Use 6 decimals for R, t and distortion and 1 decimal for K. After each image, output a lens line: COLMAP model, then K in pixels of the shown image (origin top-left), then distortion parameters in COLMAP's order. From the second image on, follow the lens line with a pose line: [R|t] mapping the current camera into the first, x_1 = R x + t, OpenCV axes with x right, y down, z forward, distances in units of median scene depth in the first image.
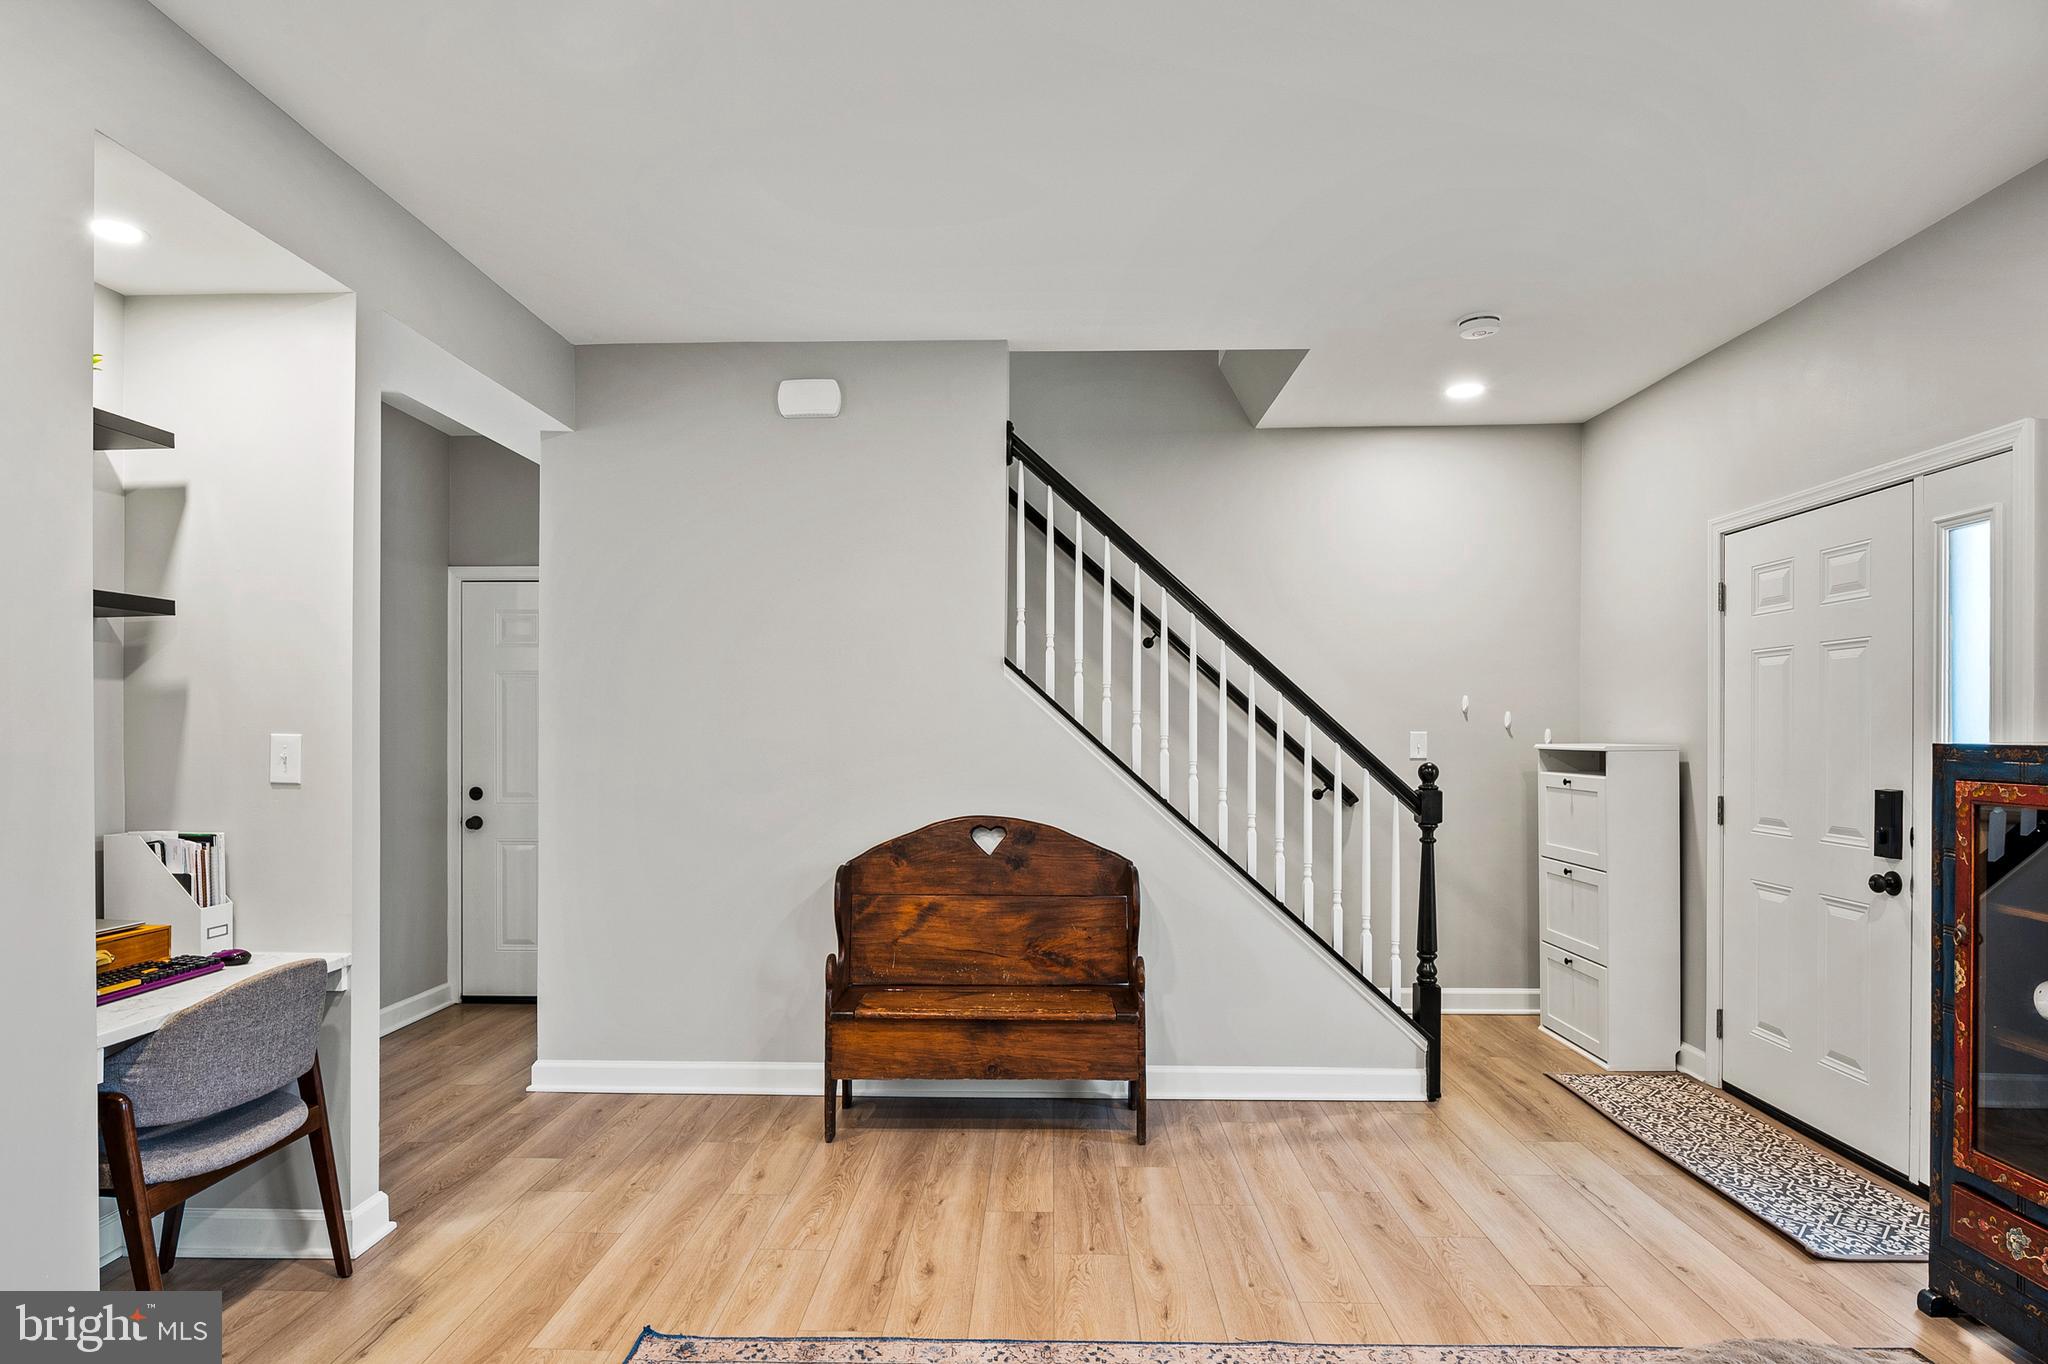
lens RADIAL K [[1131.4, 0, 1019.4], [0, 1131.4, 727.7], [0, 0, 1]] dist [-0.002094, -0.000809]
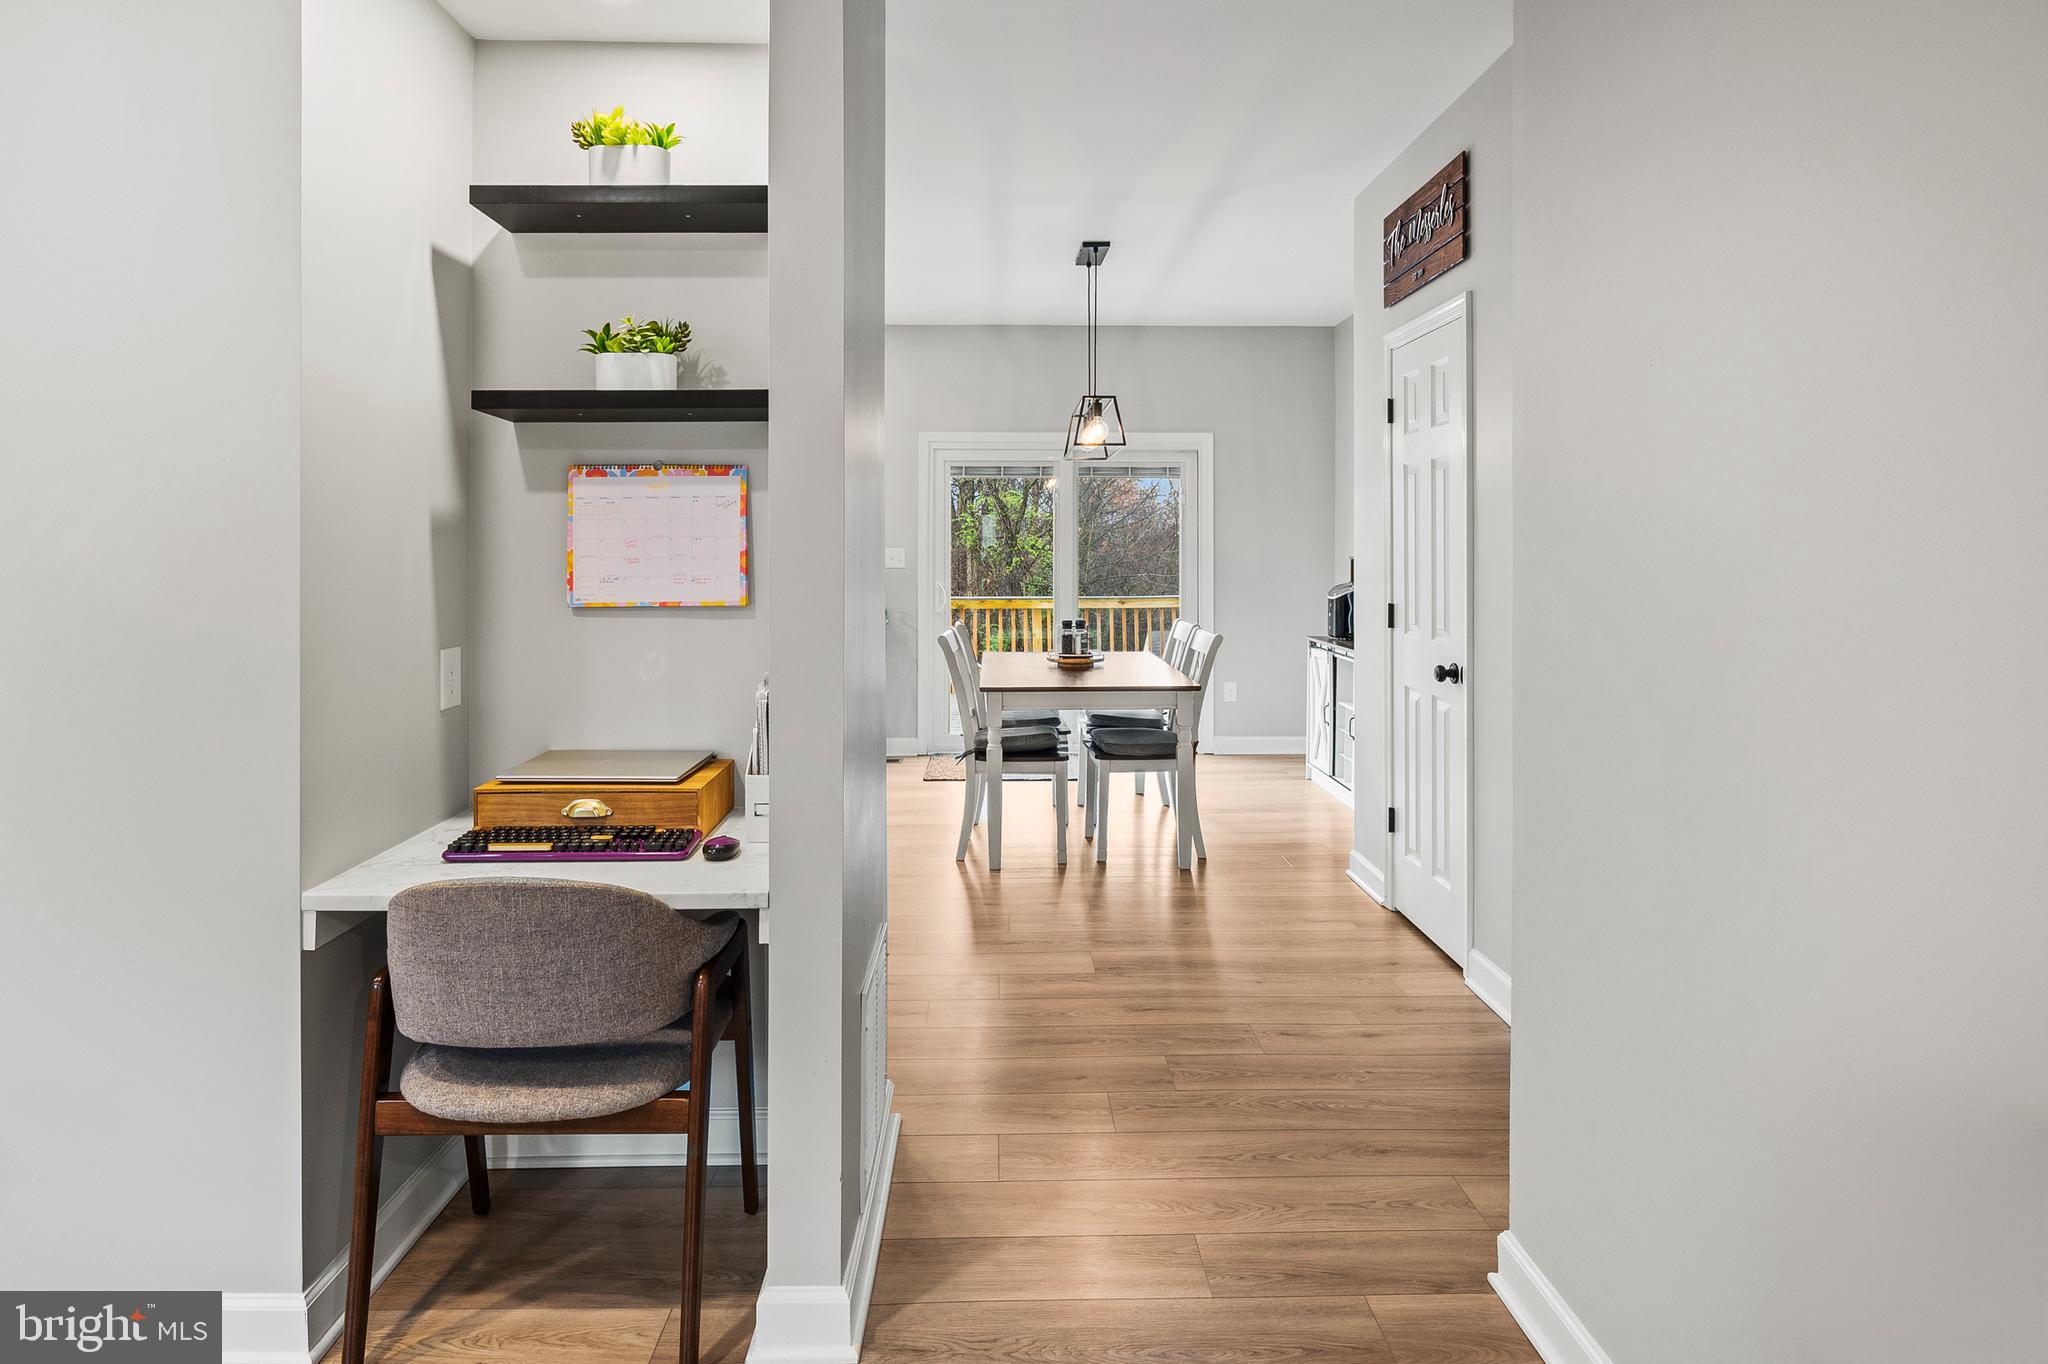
lens RADIAL K [[1112.1, 0, 1022.5], [0, 1112.1, 543.3], [0, 0, 1]] dist [-0.002007, -0.001001]
pose [[0.054515, -0.006617, -0.998491, 0.058352], [-0.000664, 0.999978, -0.006663, 0.002960], [0.998513, 0.001026, 0.054510, 1.101532]]
